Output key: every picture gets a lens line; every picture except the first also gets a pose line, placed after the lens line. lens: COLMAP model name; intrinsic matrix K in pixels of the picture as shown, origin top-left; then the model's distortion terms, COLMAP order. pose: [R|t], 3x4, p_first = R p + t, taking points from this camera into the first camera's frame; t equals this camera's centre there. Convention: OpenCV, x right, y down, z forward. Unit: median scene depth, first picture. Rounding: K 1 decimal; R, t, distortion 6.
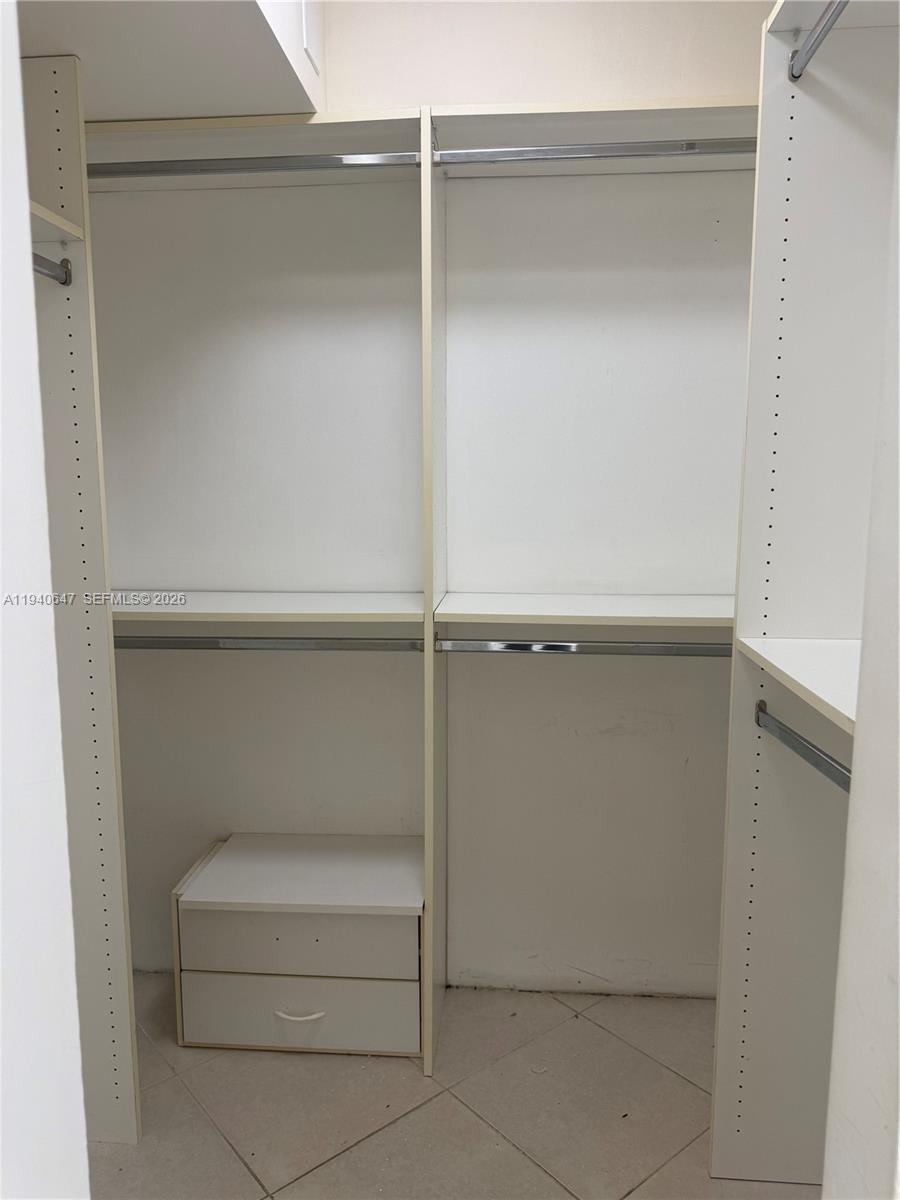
lens RADIAL K [[861.4, 0, 442.9], [0, 861.4, 595.8], [0, 0, 1]] dist [0.039633, -0.027234]
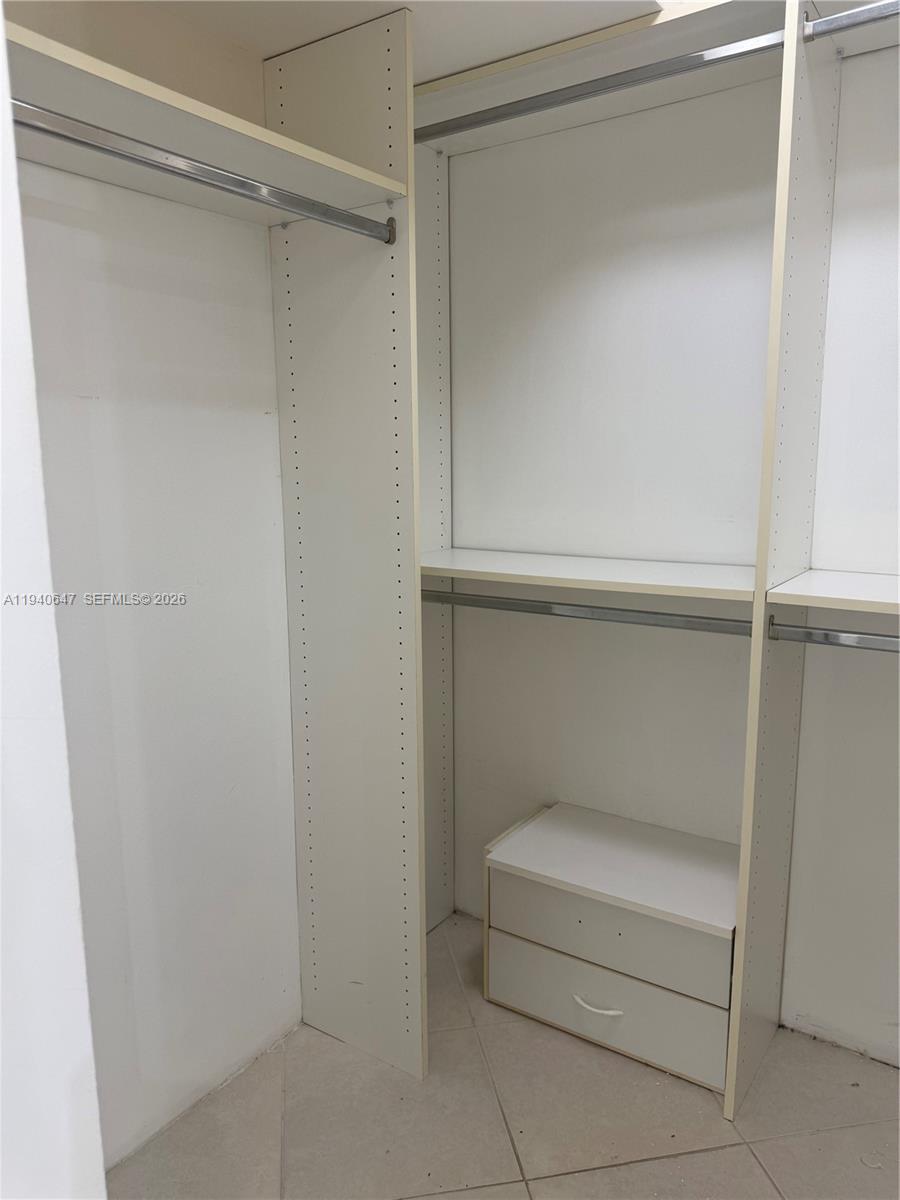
lens RADIAL K [[861.4, 0, 456.2], [0, 861.4, 598.7], [0, 0, 1]] dist [0.039633, -0.027234]
pose [[0.876201, 0.076816, -0.475785, 0.121107], [-0.059225, 0.996896, 0.051881, 0.000677], [0.478293, -0.017280, 0.878030, 0.108888]]
